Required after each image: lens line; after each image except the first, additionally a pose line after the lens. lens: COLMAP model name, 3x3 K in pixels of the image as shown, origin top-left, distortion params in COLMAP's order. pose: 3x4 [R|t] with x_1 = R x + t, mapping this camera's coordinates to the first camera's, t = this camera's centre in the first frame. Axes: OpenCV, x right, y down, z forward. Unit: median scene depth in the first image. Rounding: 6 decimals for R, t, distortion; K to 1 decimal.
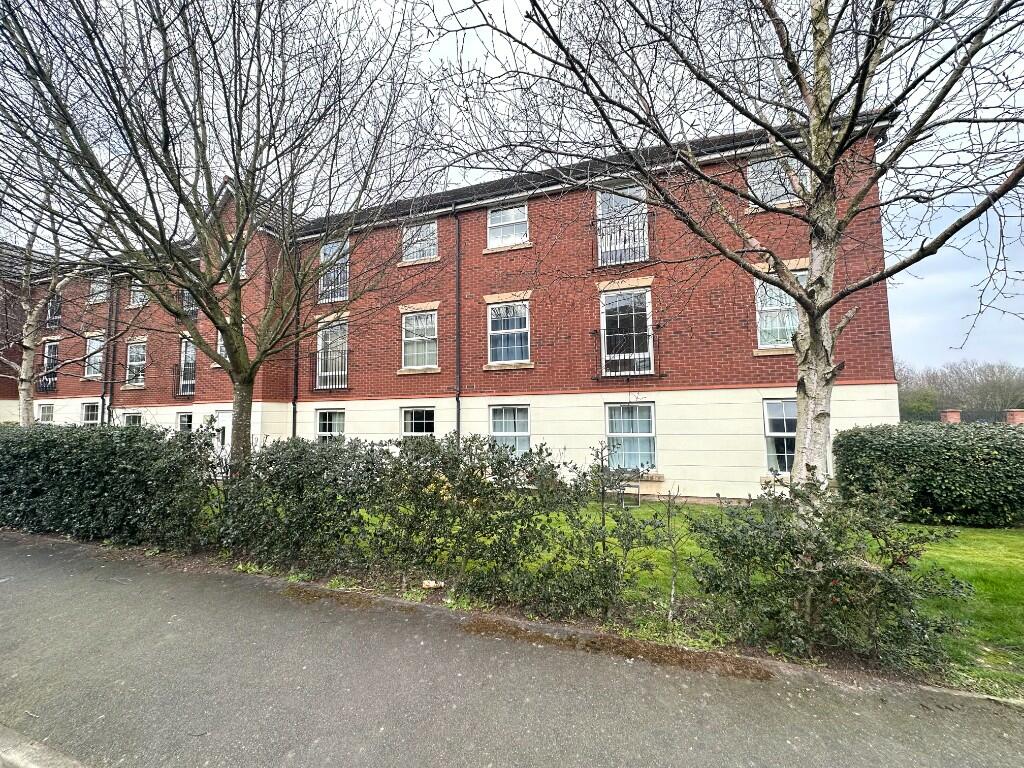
lens RADIAL K [[408.9, 0, 543.6], [0, 408.9, 401.4], [0, 0, 1]] dist [-0.002194, -0.000575]
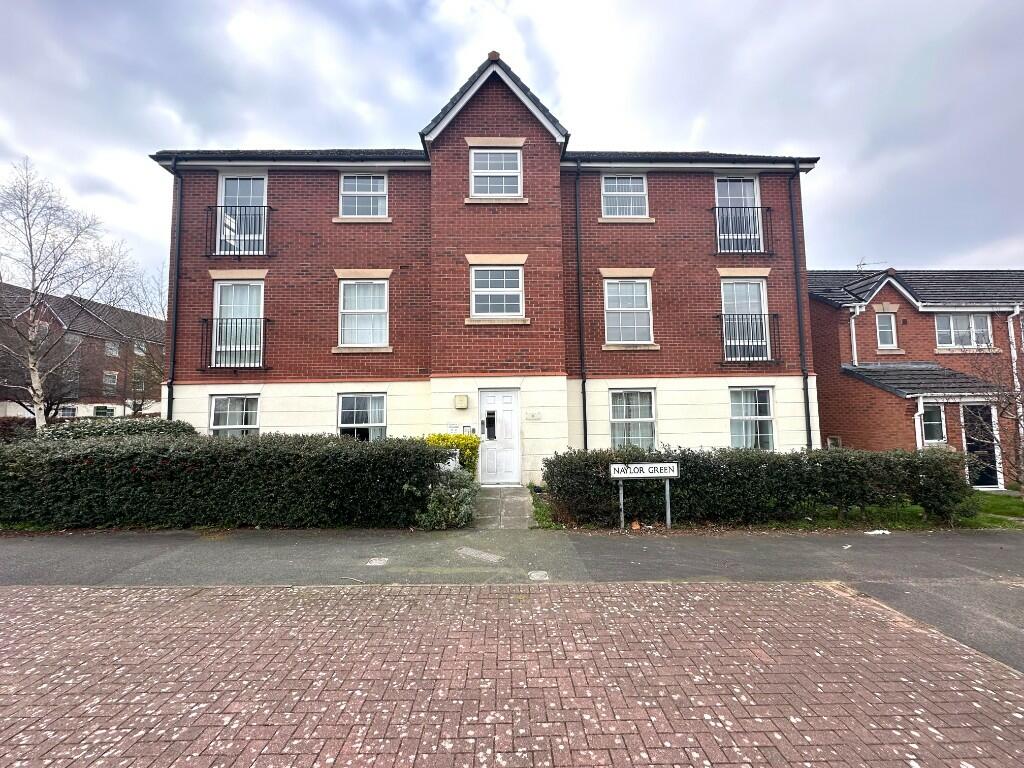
lens RADIAL K [[408.9, 0, 512.3], [0, 408.9, 380.9], [0, 0, 1]] dist [-0.002194, -0.000575]
pose [[0.931243, 0.016497, 0.364024, -0.452192], [-0.007995, 0.999659, -0.024850, 0.011013], [-0.364310, 0.020231, 0.931058, 0.158399]]
